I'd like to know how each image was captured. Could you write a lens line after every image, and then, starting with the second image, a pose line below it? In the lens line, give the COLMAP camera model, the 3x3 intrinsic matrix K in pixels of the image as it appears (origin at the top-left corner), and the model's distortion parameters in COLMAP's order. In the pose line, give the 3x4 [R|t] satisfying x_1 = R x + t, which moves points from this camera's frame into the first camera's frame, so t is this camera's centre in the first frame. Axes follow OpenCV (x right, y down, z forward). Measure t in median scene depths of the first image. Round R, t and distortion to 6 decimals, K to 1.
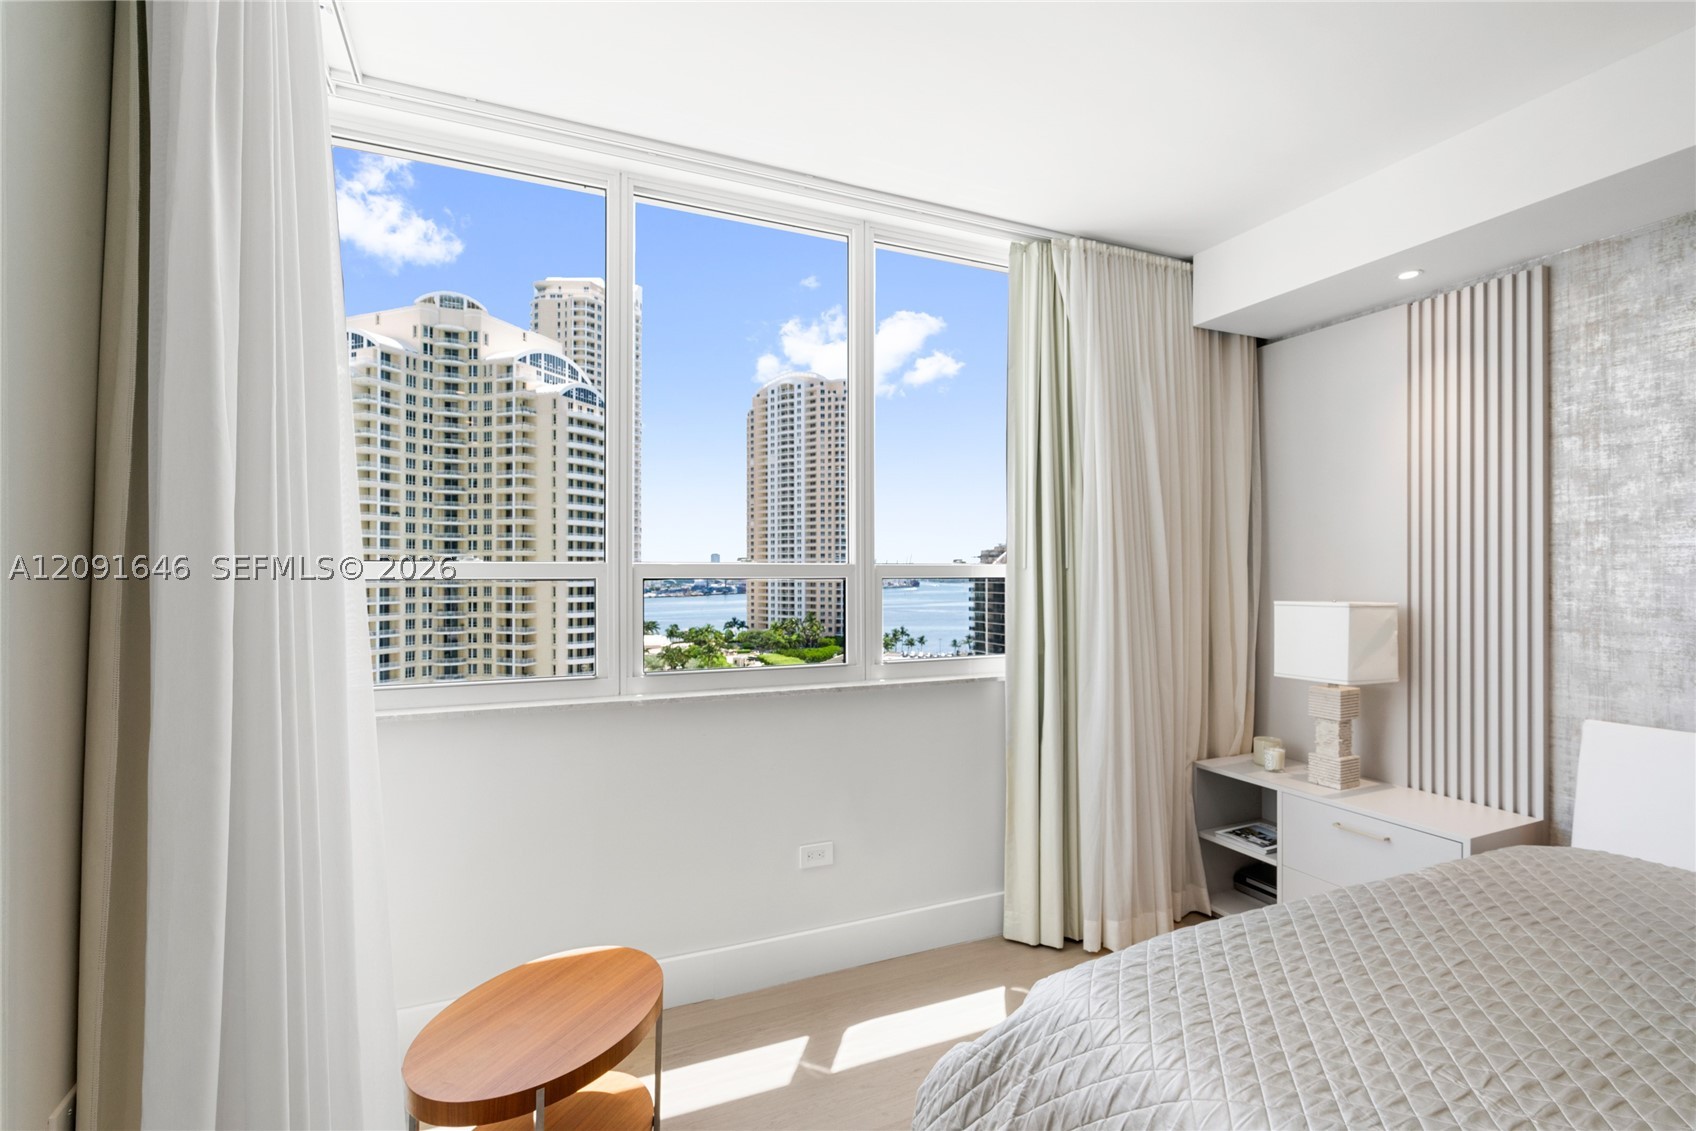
lens RADIAL K [[773.4, 0, 841.8], [0, 773.4, 567.1], [0, 0, 1]] dist [-0.010741, 0.005733]
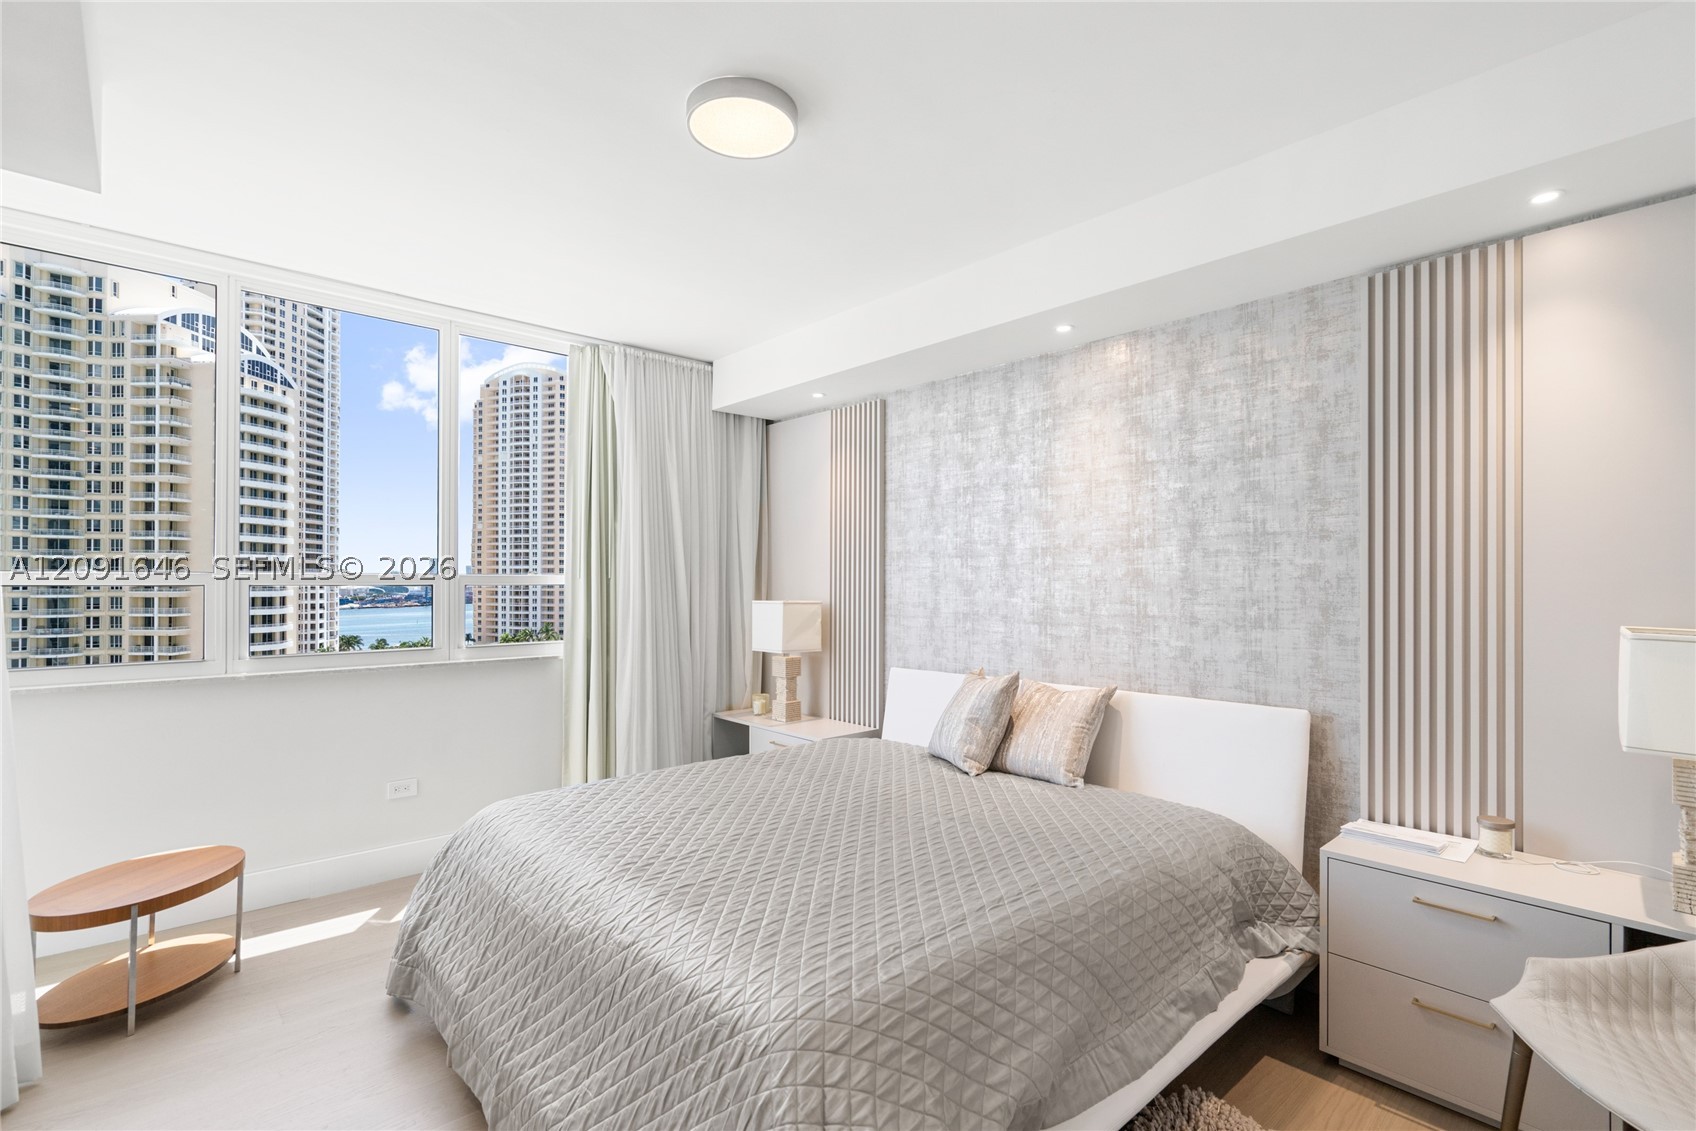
lens RADIAL K [[773.4, 0, 845.6], [0, 773.4, 575.6], [0, 0, 1]] dist [-0.010741, 0.005733]
pose [[0.946695, 0.003294, 0.322113, 0.243391], [-0.003619, 0.999993, 0.000409, -0.005080], [-0.322110, -0.001553, 0.946701, -0.482813]]
